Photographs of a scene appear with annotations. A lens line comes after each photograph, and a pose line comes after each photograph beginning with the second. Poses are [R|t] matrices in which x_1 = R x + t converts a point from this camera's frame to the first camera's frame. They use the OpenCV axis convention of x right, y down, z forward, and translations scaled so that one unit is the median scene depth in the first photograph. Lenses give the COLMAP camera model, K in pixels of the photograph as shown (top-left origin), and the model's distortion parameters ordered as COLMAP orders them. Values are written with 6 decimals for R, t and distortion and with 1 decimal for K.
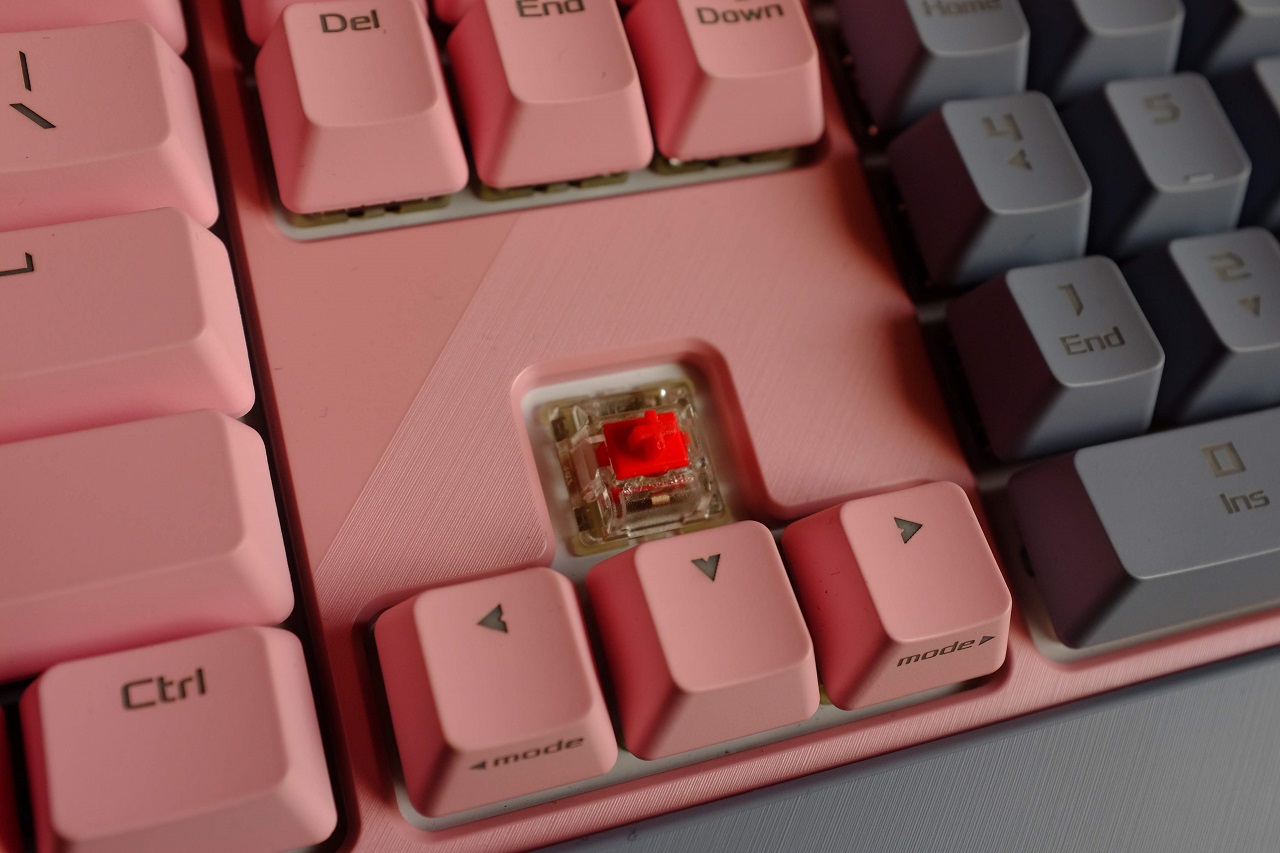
lens RADIAL K [[1368.5, 0, 637.6], [0, 1368.5, 449.9], [0, 0, 1]] dist [-0.084370, 0.056411]
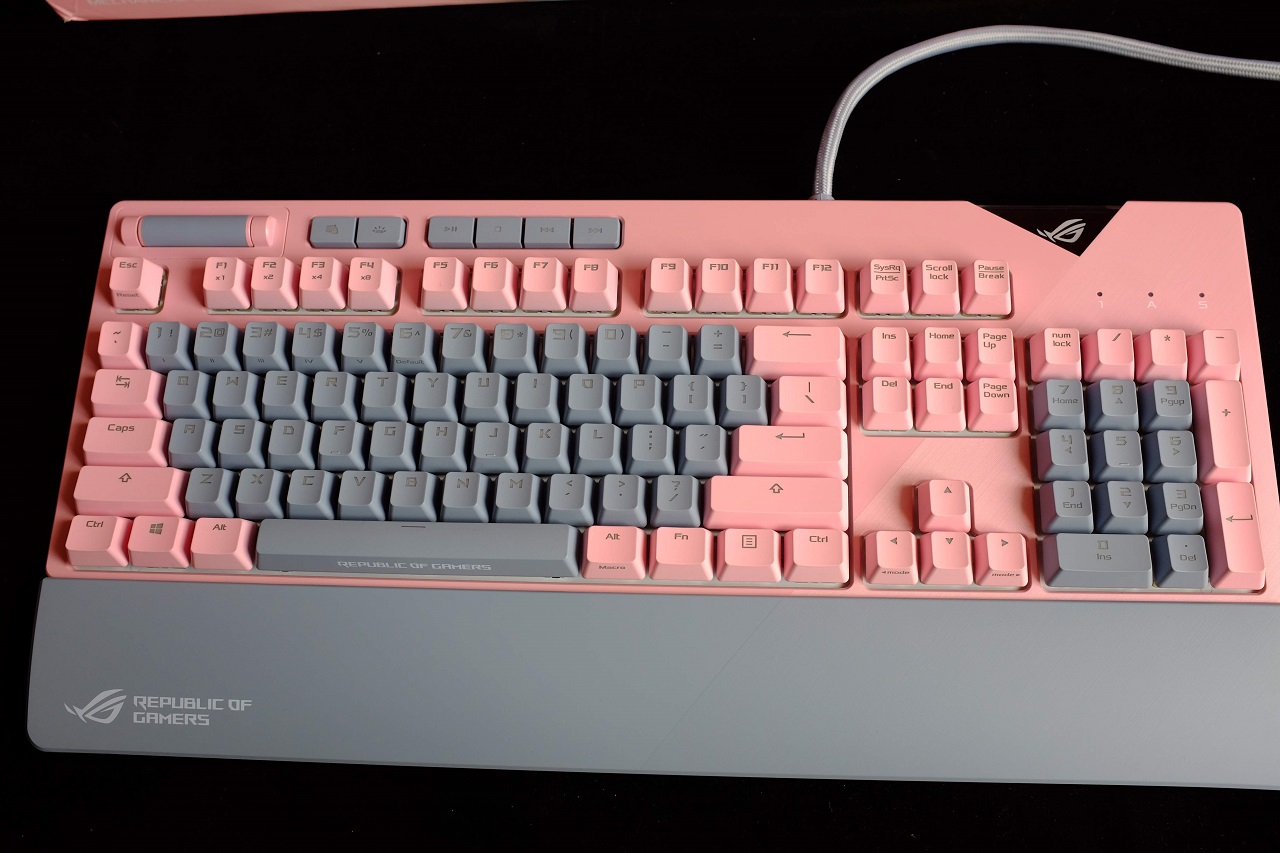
lens RADIAL K [[1368.5, 0, 637.6], [0, 1368.5, 449.9], [0, 0, 1]] dist [-0.084370, 0.056411]
pose [[0.924783, 0.196779, -0.325661, 0.424502], [-0.195229, 0.980030, 0.037785, -0.138228], [0.326592, 0.028636, 0.944731, -2.887552]]
